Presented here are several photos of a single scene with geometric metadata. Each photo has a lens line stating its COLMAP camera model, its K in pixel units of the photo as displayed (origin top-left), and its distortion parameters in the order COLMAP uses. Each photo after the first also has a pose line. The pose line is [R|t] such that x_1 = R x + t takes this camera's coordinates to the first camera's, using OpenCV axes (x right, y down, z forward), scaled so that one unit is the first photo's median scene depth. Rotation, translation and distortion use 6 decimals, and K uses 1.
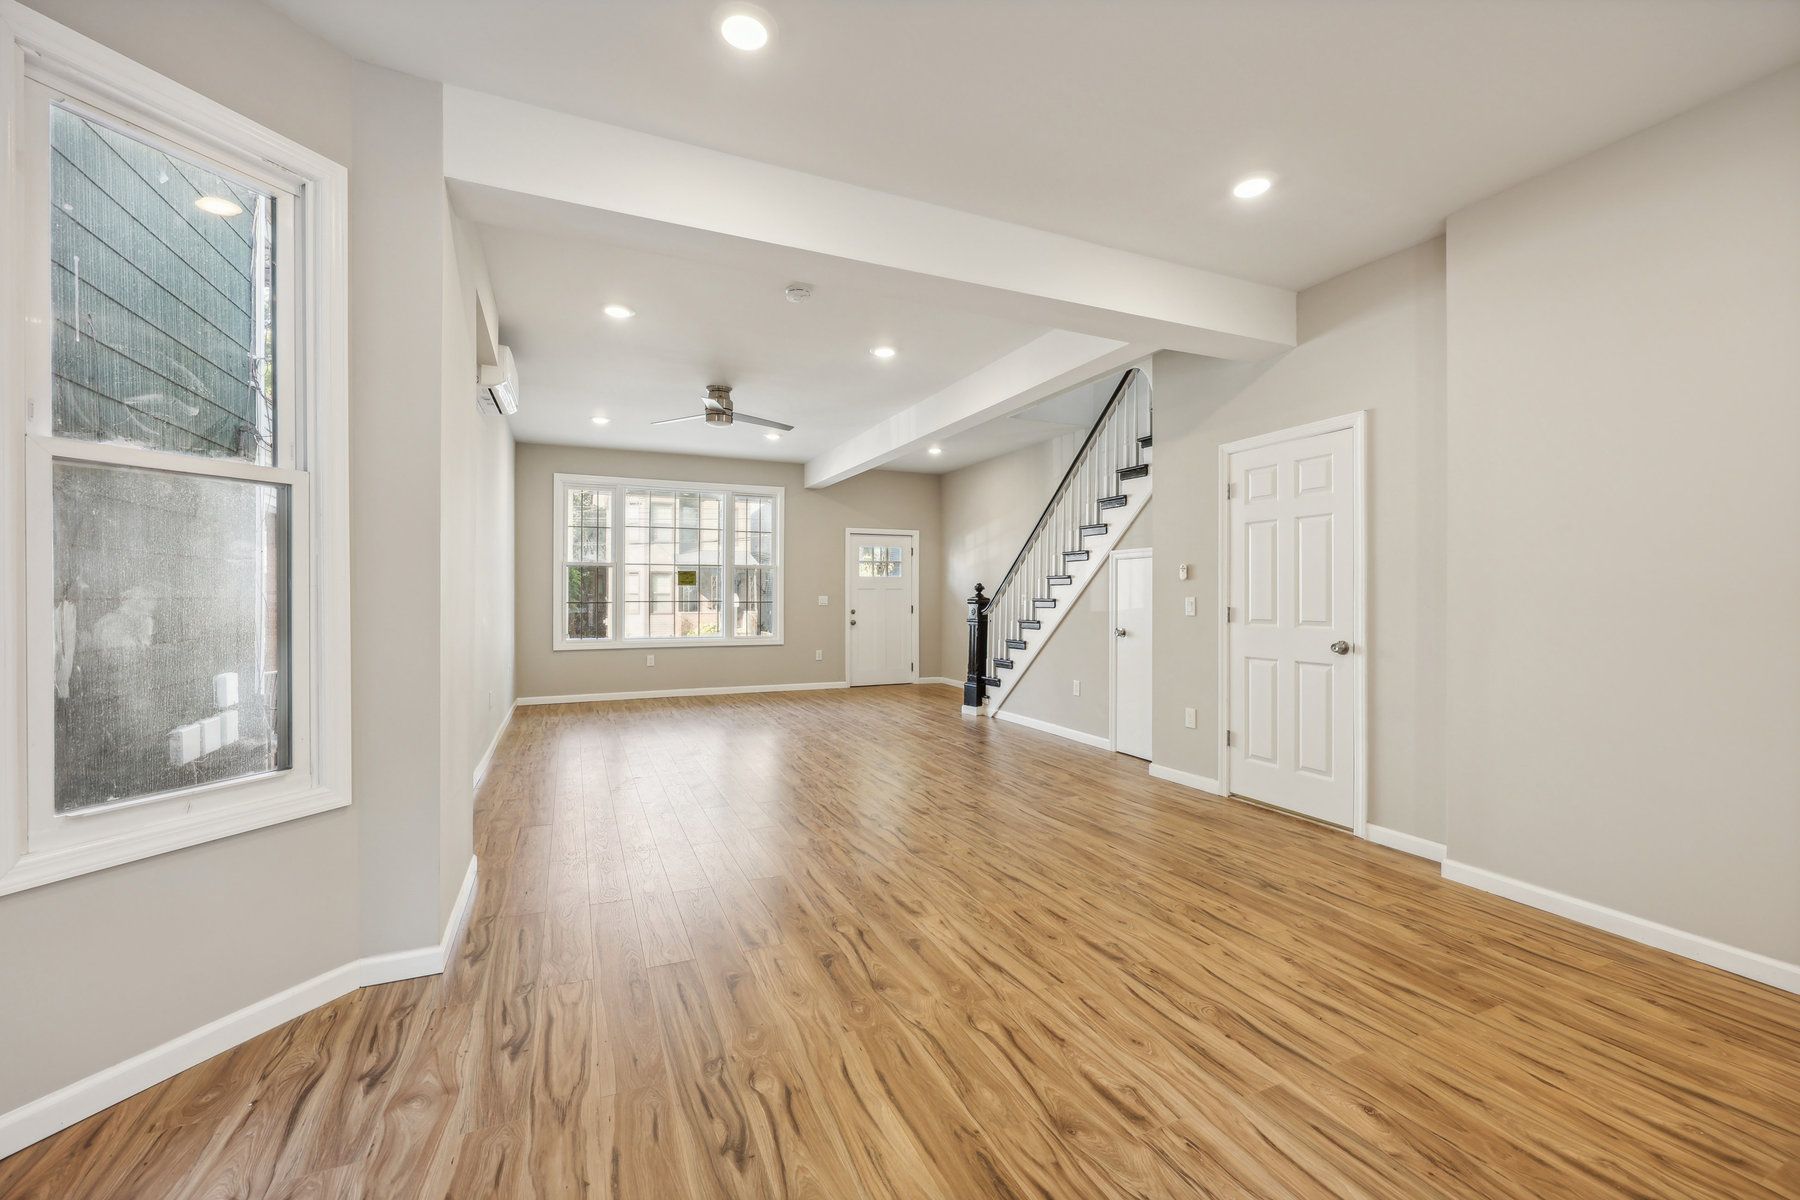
lens RADIAL K [[727.8, 0, 900.0], [0, 727.8, 597.3], [0, 0, 1]] dist [0.004271, -0.000620]
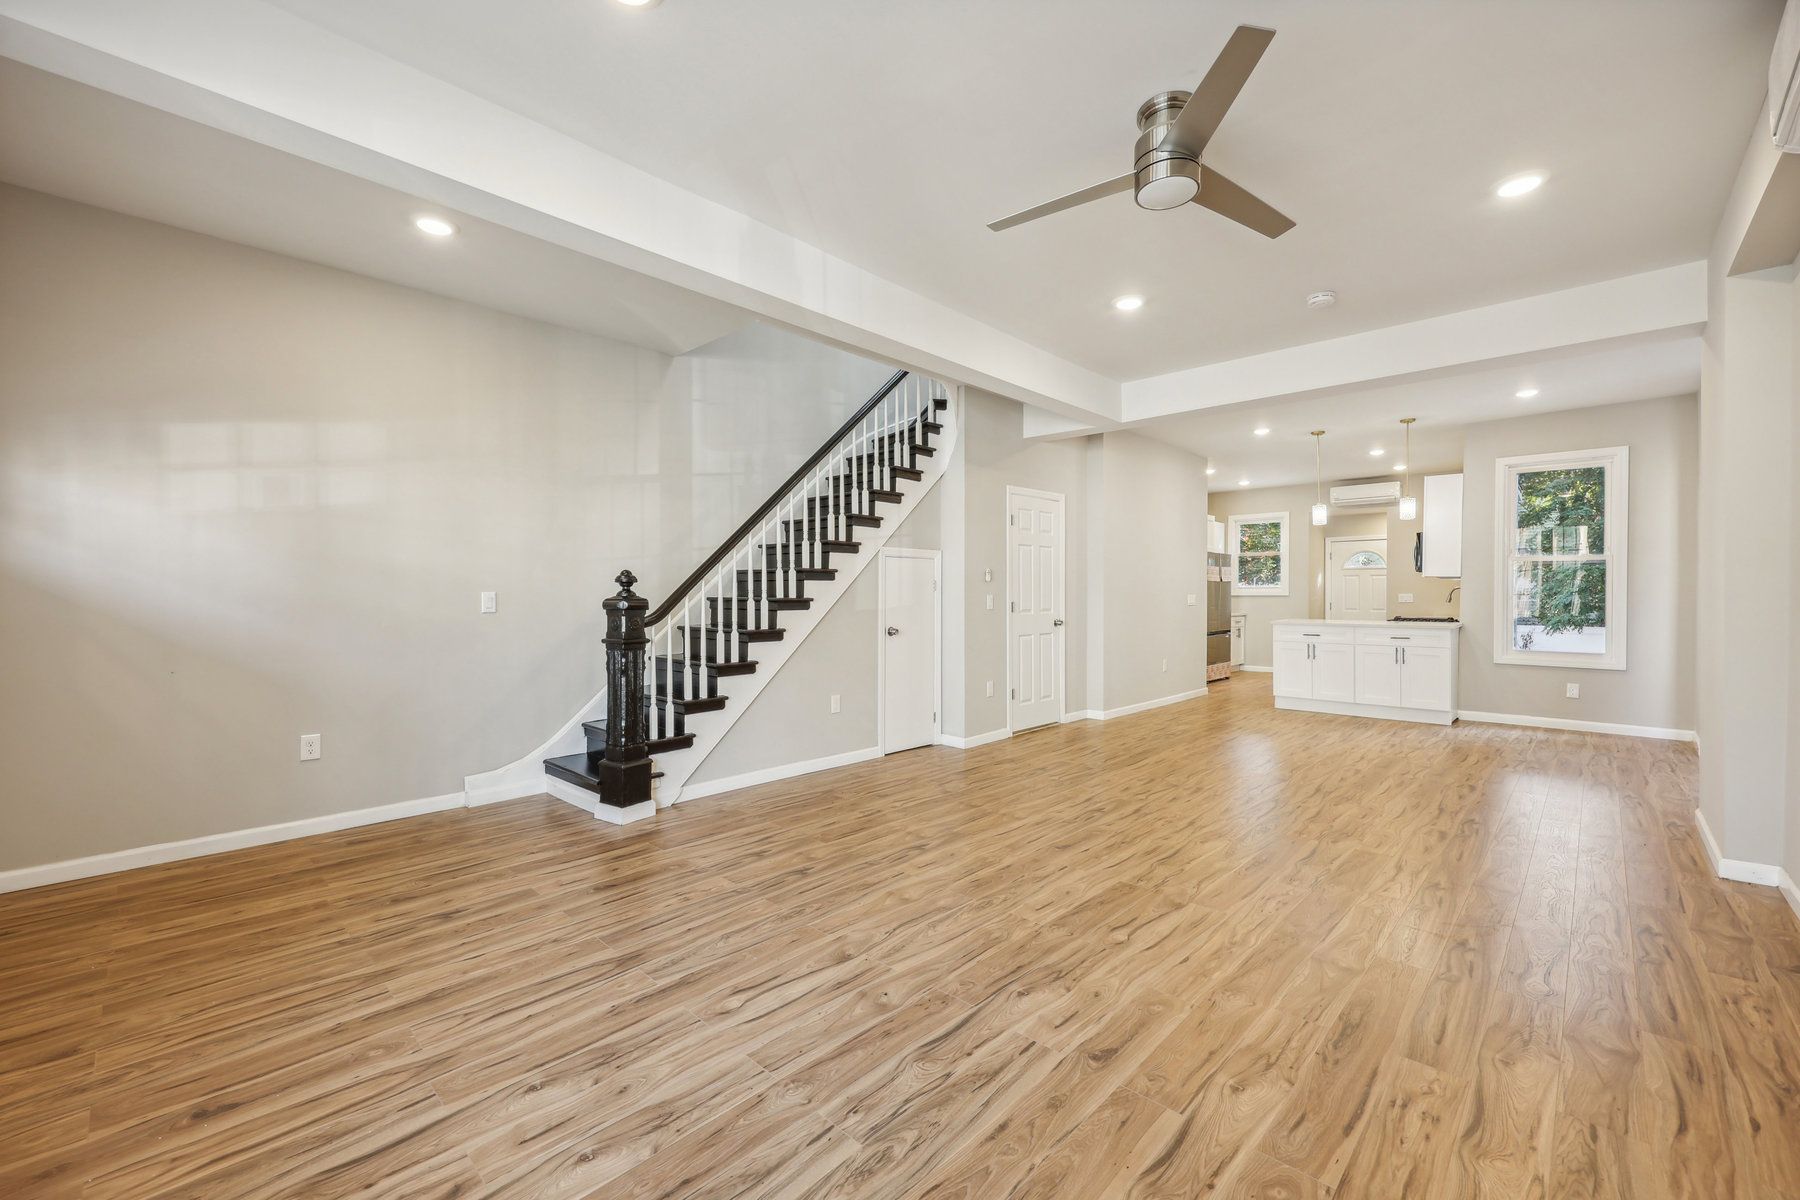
lens RADIAL K [[727.8, 0, 900.5], [0, 727.8, 600.2], [0, 0, 1]] dist [0.004271, -0.000620]
pose [[-0.373186, -0.010437, 0.927698, -0.599721], [0.001007, 0.999932, 0.011654, -0.004983], [-0.927756, 0.005283, -0.373150, 1.328124]]
